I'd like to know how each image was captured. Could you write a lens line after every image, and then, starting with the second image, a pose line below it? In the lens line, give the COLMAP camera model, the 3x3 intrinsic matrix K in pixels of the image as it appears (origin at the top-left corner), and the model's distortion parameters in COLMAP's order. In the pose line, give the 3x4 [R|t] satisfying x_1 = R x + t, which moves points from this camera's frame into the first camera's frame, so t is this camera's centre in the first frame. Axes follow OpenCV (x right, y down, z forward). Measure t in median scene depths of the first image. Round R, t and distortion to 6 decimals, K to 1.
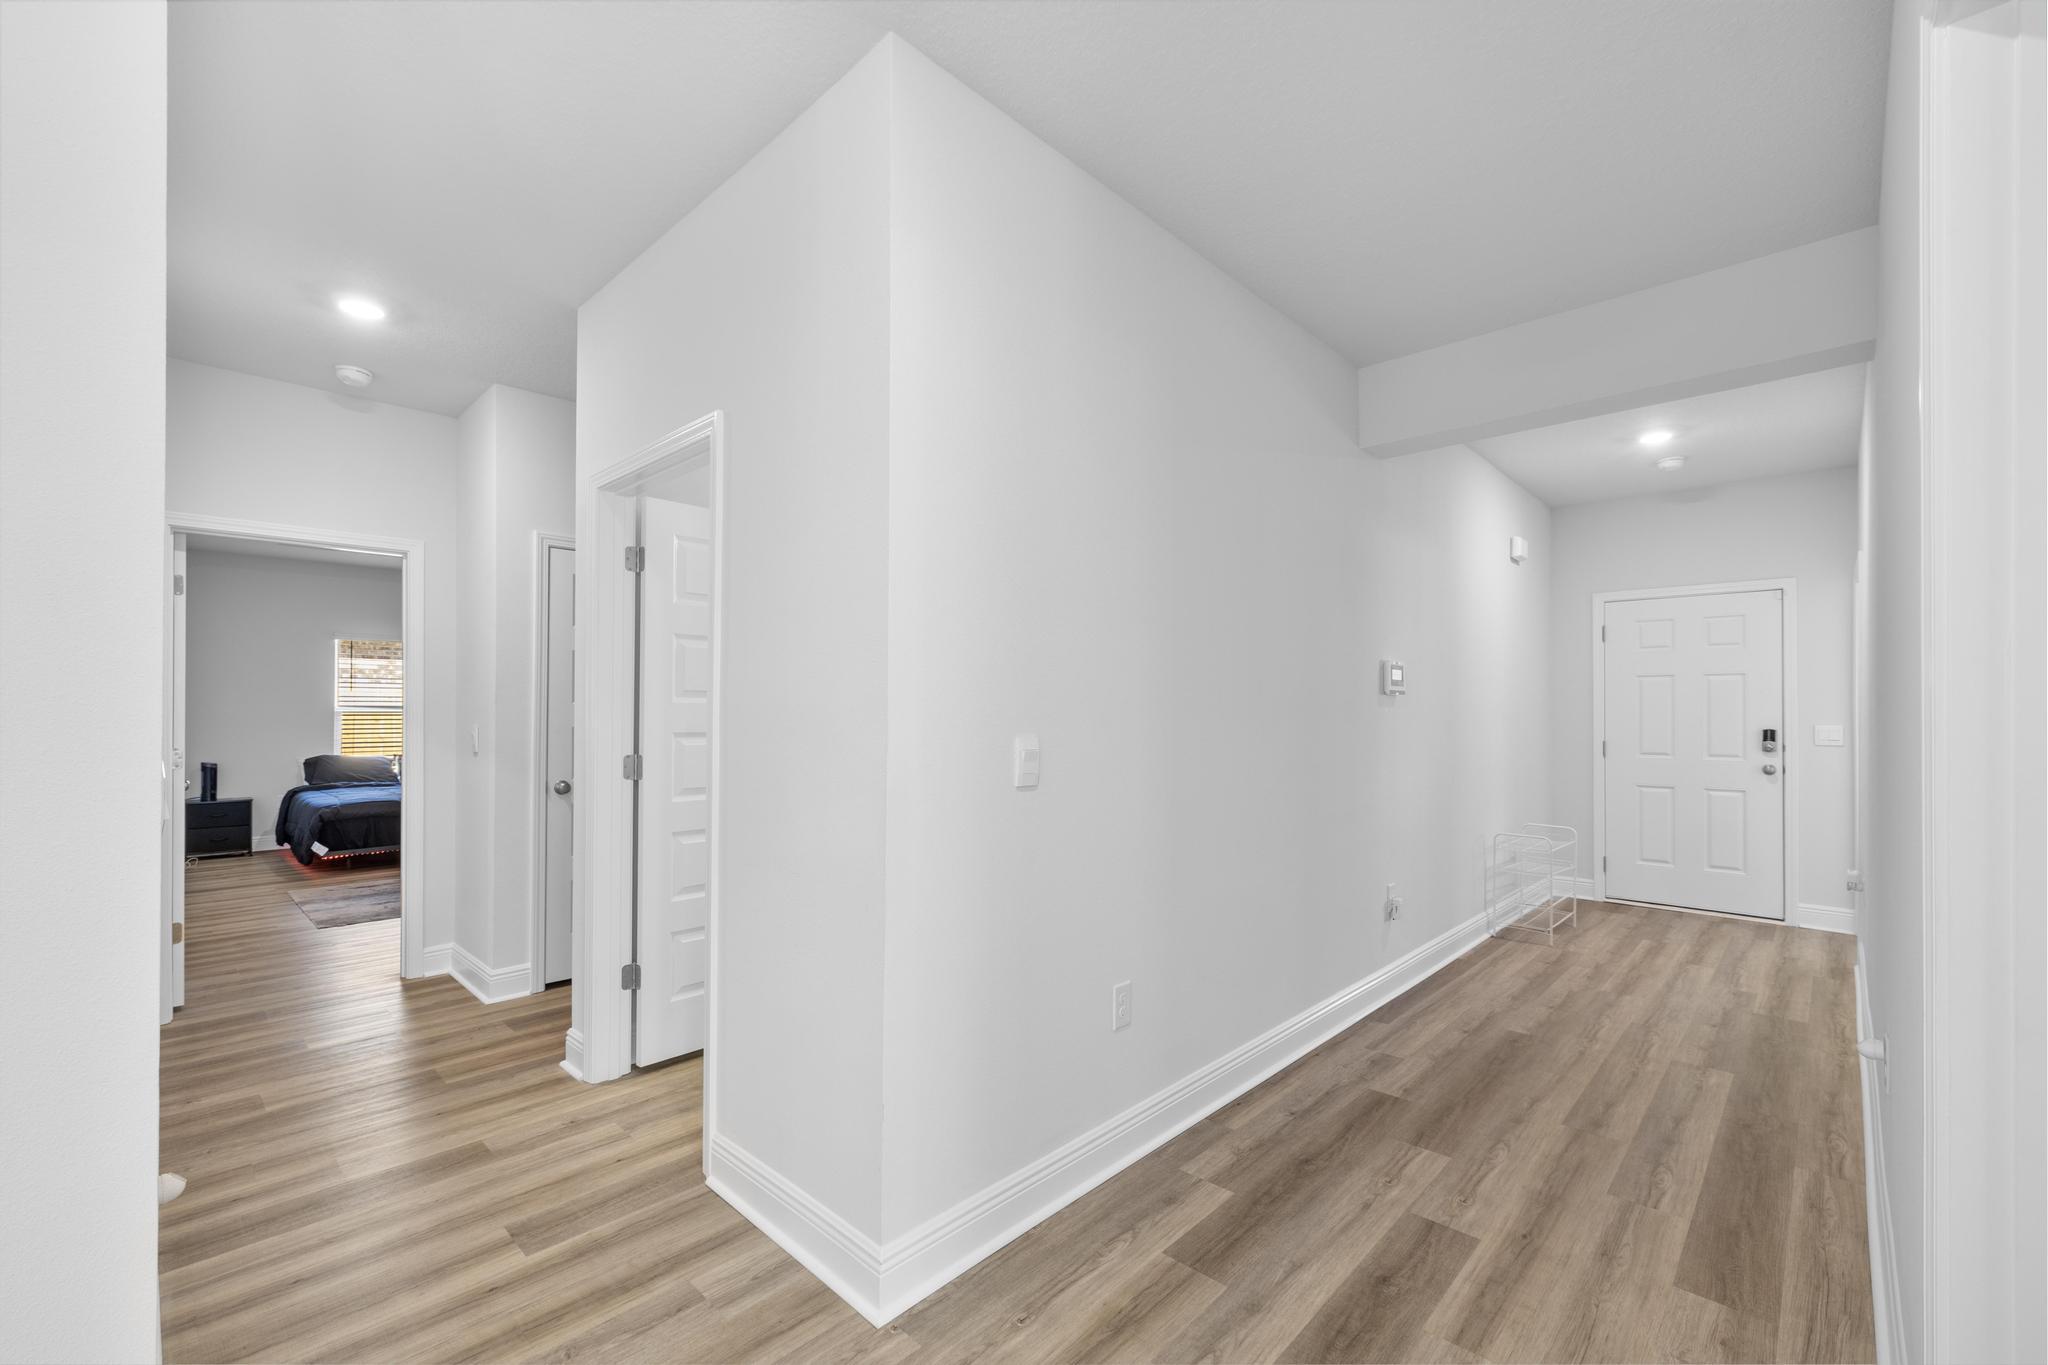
lens RADIAL K [[859.5, 0, 1024.8], [0, 859.5, 692.6], [0, 0, 1]] dist [0.004605, 0.000788]
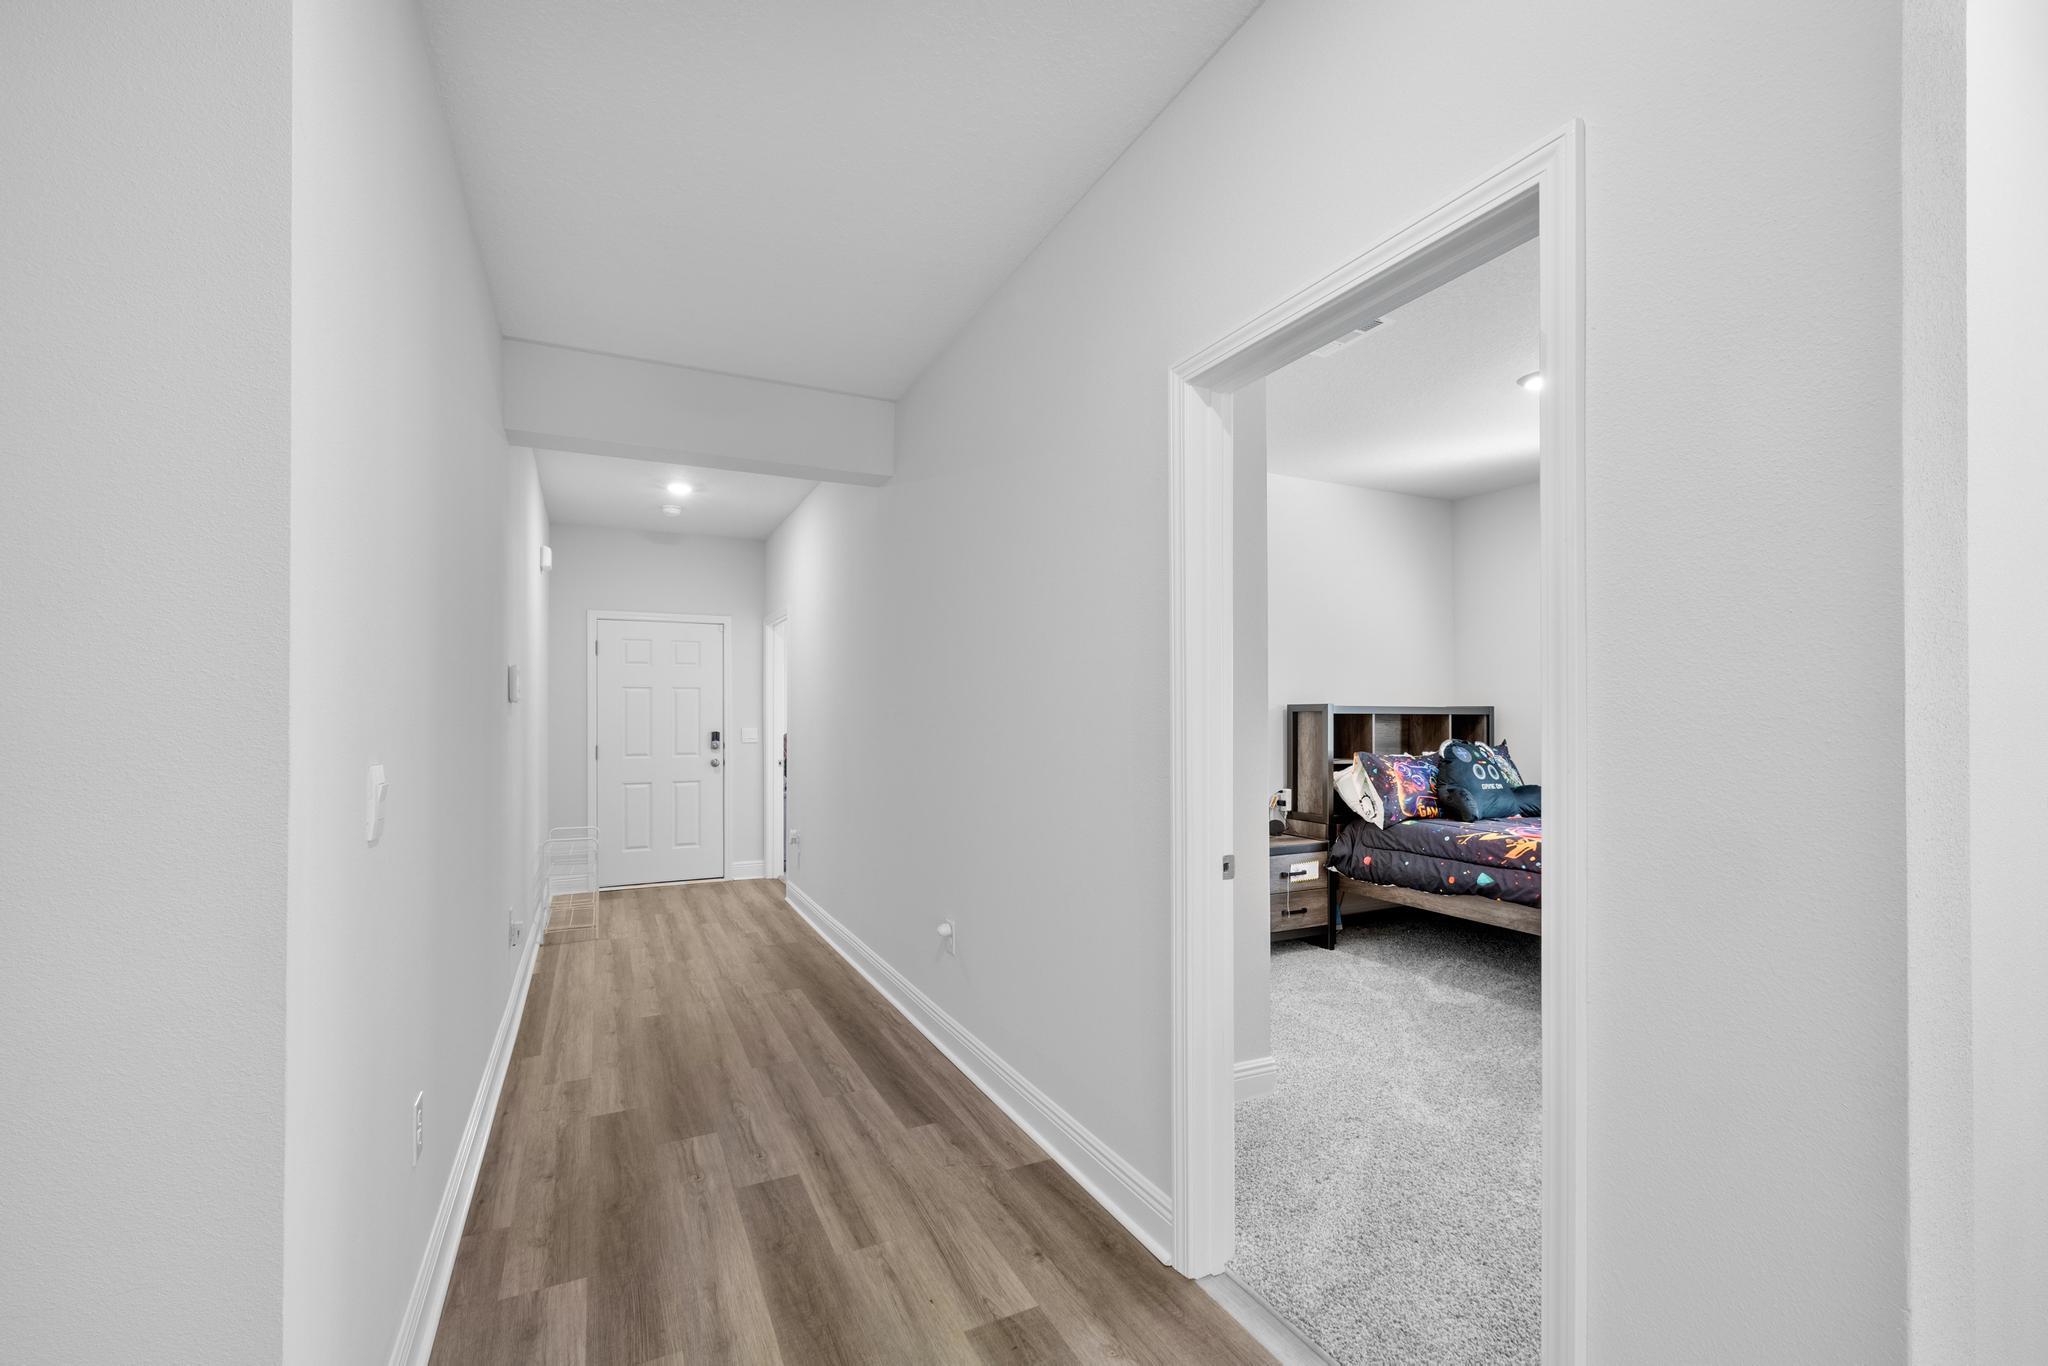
lens RADIAL K [[859.5, 0, 1011.8], [0, 859.5, 699.1], [0, 0, 1]] dist [0.004605, 0.000788]
pose [[0.361495, 0.013064, 0.932283, -0.392313], [-0.013460, 0.999871, -0.008792, -0.001180], [-0.932277, -0.009371, 0.361624, 0.268784]]
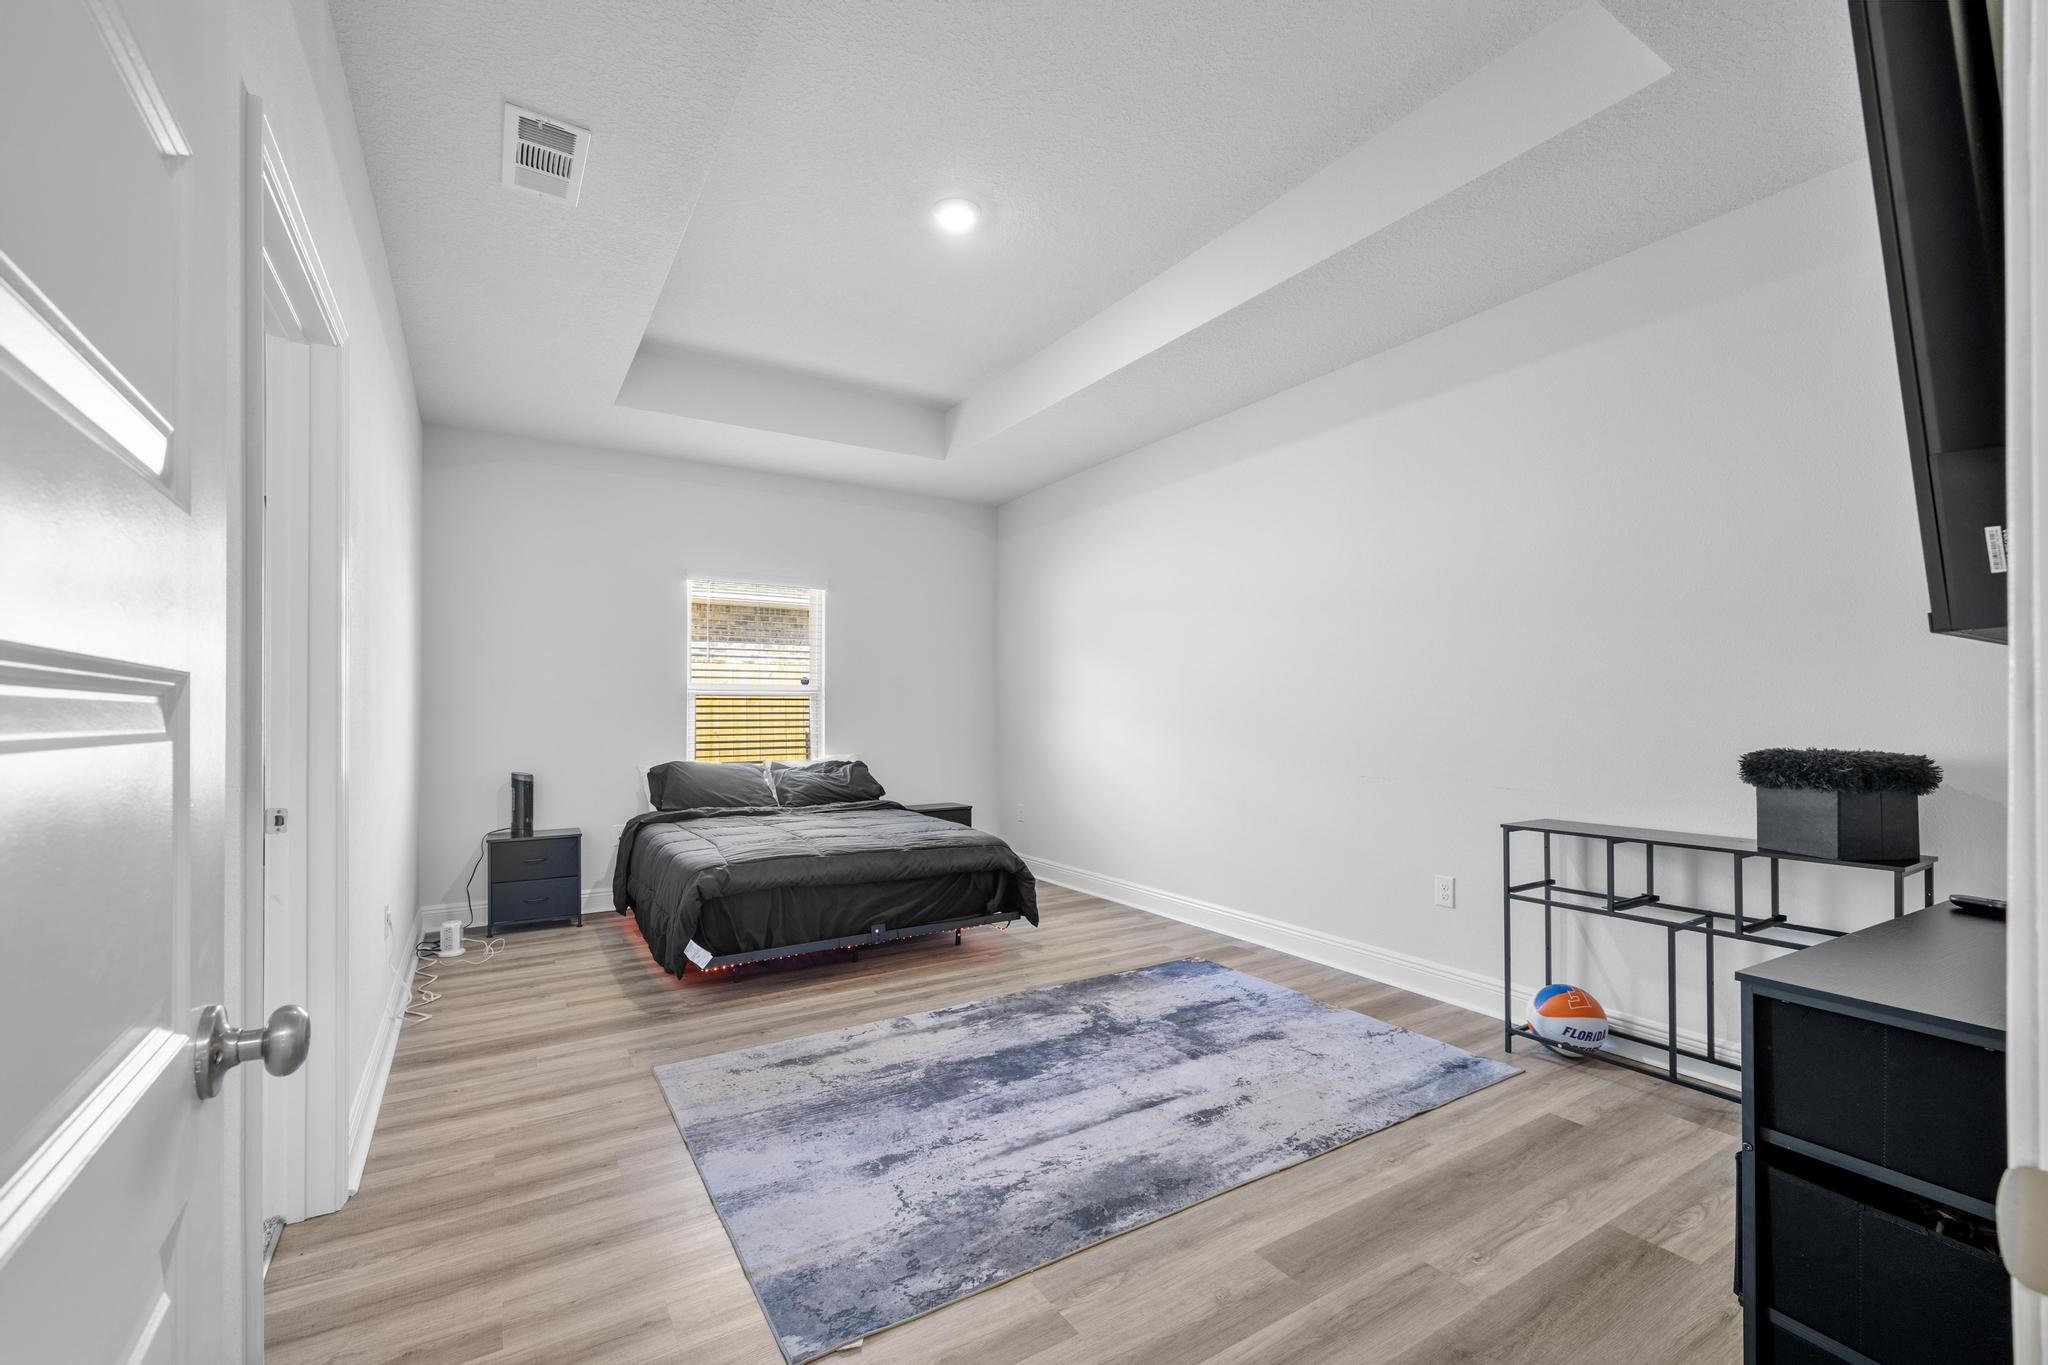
lens RADIAL K [[859.5, 0, 1017.3], [0, 859.5, 695.8], [0, 0, 1]] dist [0.004605, 0.000788]
pose [[0.969711, -0.003241, -0.244234, -0.040285], [0.004833, 0.999971, 0.005918, 0.002117], [0.244208, -0.006919, 0.969698, 0.043778]]
